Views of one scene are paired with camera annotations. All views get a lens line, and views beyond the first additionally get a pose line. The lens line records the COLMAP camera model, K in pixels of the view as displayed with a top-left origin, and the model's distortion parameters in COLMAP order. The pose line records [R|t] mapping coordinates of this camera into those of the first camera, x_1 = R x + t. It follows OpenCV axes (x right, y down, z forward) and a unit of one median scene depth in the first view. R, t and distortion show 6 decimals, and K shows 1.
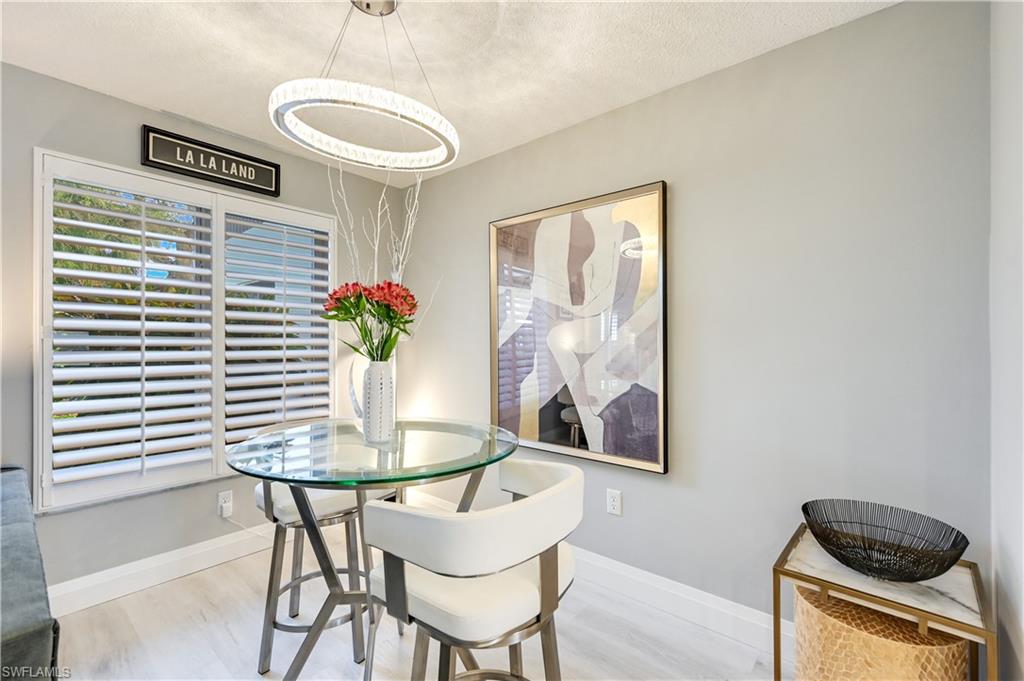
lens RADIAL K [[442.6, 0, 512.7], [0, 442.6, 336.6], [0, 0, 1]] dist [0.001244, 0.000021]
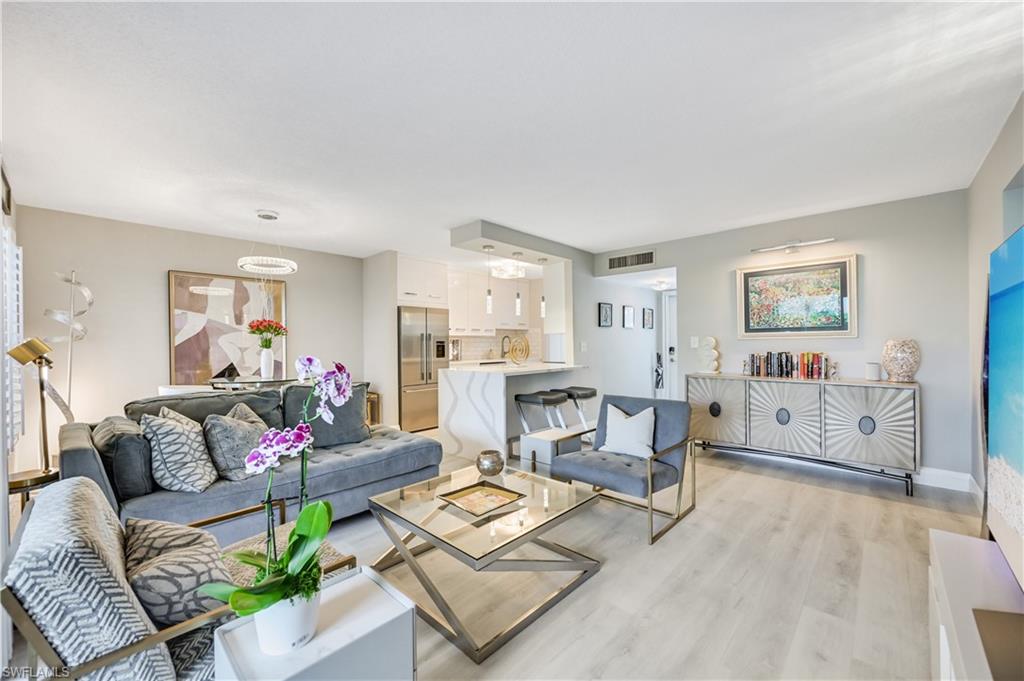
lens RADIAL K [[402.5, 0, 509.7], [0, 402.5, 342.4], [0, 0, 1]] dist [0.000468, 0.000041]
pose [[0.049195, 0.001376, 0.998788, -1.675833], [-0.005366, 0.999985, -0.001113, 0.008268], [-0.998775, -0.005305, 0.049202, -0.389340]]
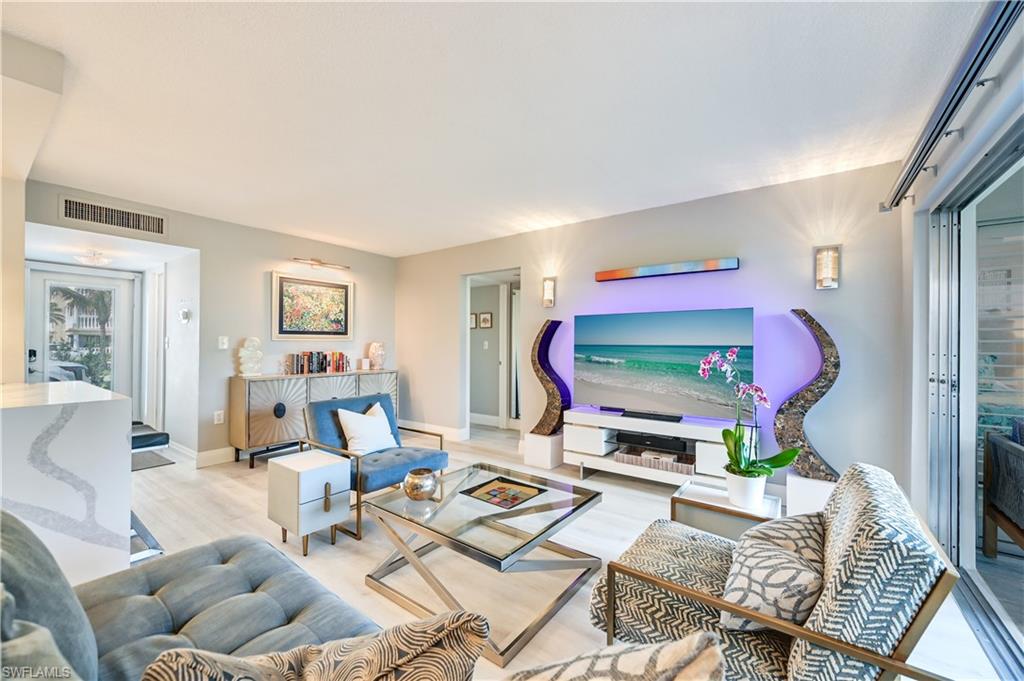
lens RADIAL K [[402.5, 0, 513.3], [0, 402.5, 344.6], [0, 0, 1]] dist [0.000468, 0.000041]
pose [[-0.997163, -0.002751, -0.075220, -0.790139], [-0.001661, 0.999893, -0.014546, 0.031061], [0.075252, -0.014380, -0.997061, 0.578037]]
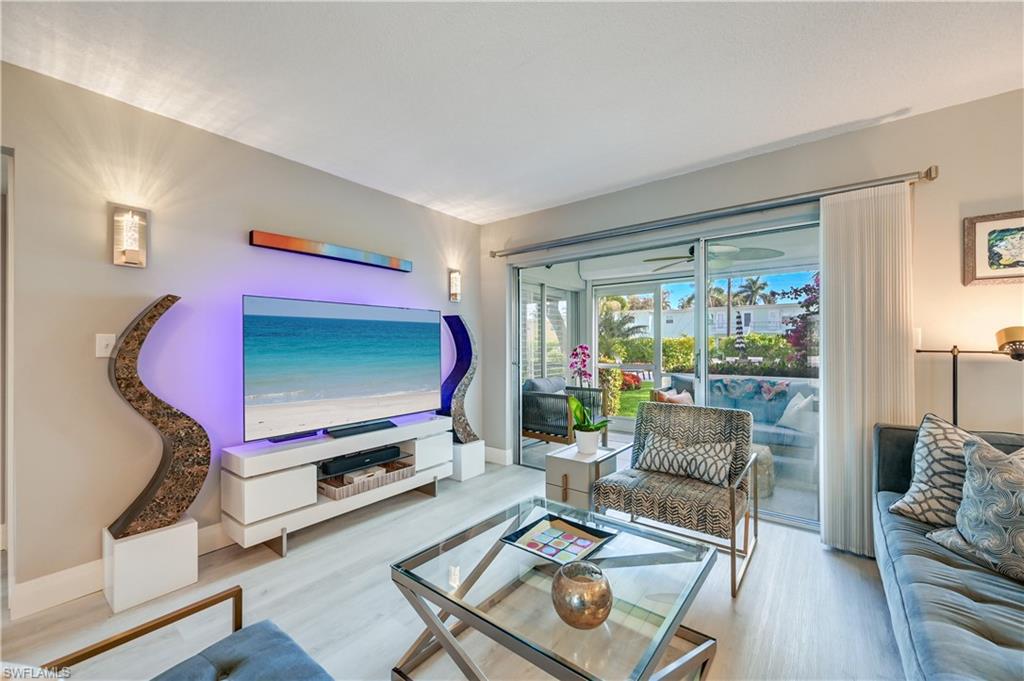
lens RADIAL K [[402.5, 0, 511.9], [0, 402.5, 342.9], [0, 0, 1]] dist [0.000468, 0.000041]
pose [[0.043660, -0.002910, -0.999042, -0.191674], [0.017132, 0.999851, -0.002163, 0.019300], [0.998900, -0.017021, 0.043703, -0.386395]]
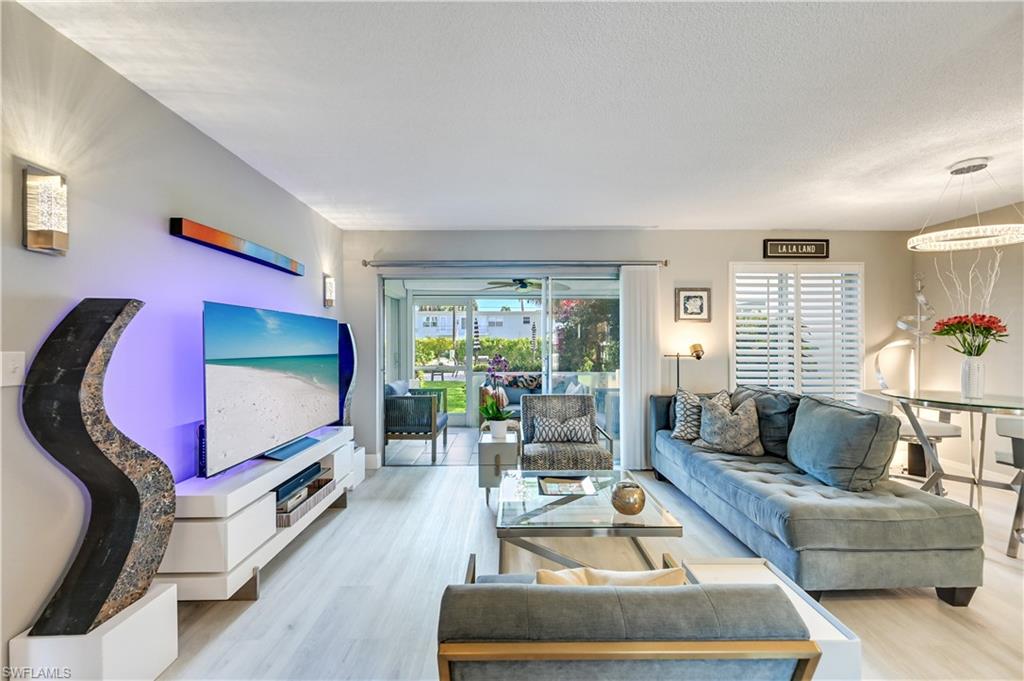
lens RADIAL K [[402.5, 0, 510.9], [0, 402.5, 342.5], [0, 0, 1]] dist [0.000468, 0.000041]
pose [[0.655203, -0.001310, -0.755452, -0.180591], [0.011401, 0.999902, 0.008154, -0.024457], [0.755367, -0.013955, 0.655153, -1.027023]]
